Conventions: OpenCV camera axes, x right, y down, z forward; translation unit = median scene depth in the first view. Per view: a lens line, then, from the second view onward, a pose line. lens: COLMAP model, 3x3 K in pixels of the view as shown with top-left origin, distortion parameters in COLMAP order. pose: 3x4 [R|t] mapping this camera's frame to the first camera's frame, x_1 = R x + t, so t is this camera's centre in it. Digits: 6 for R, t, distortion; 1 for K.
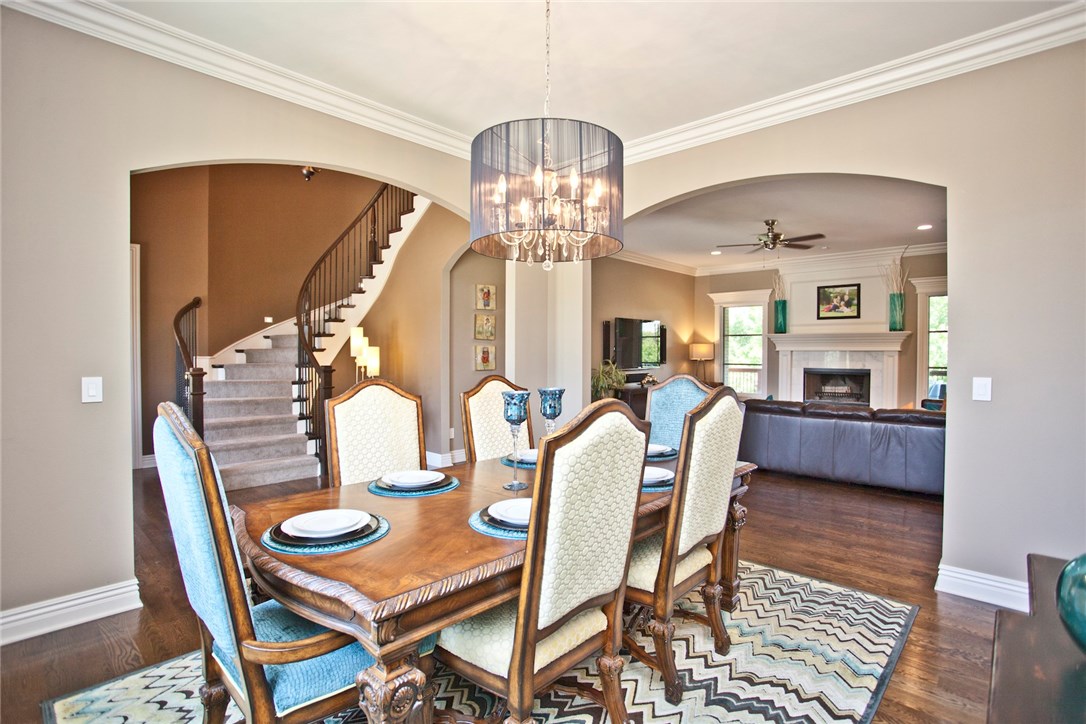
lens RADIAL K [[537.7, 0, 538.8], [0, 537.7, 359.7], [0, 0, 1]] dist [-0.013558, 0.000974]
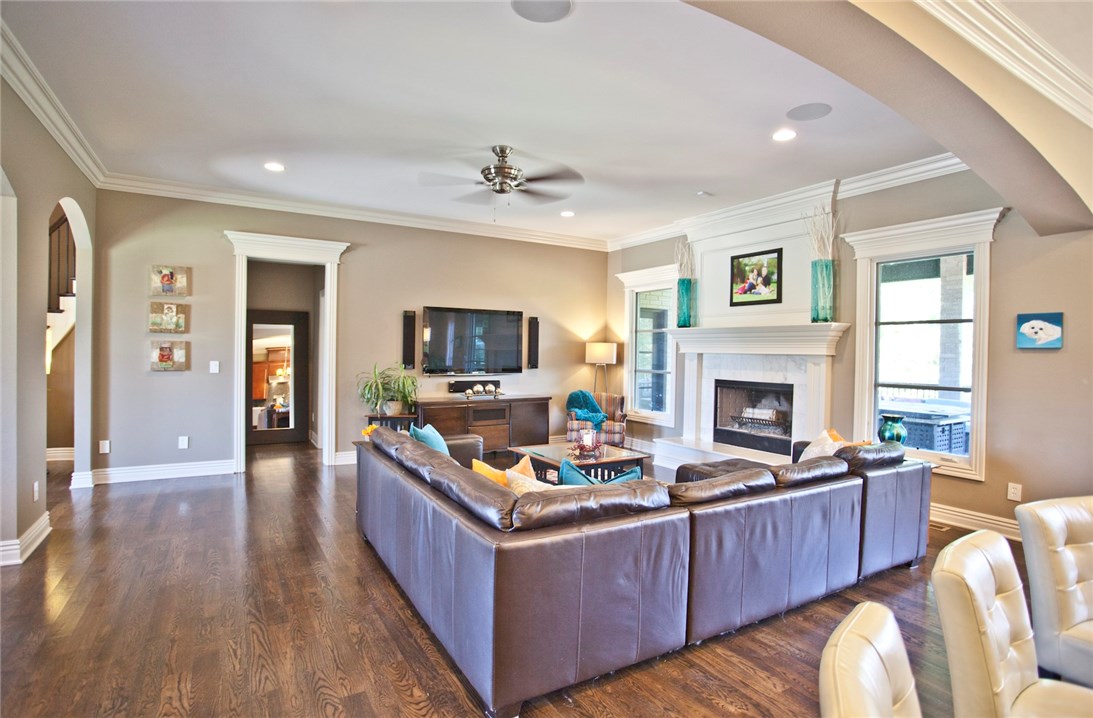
lens RADIAL K [[541.2, 0, 543.0], [0, 541.2, 358.5], [0, 0, 1]] dist [-0.013558, 0.000974]
pose [[0.957059, 0.016681, -0.289414, 0.506064], [-0.016549, 0.999859, 0.002905, -0.008943], [0.289422, 0.002010, 0.957200, 0.302944]]
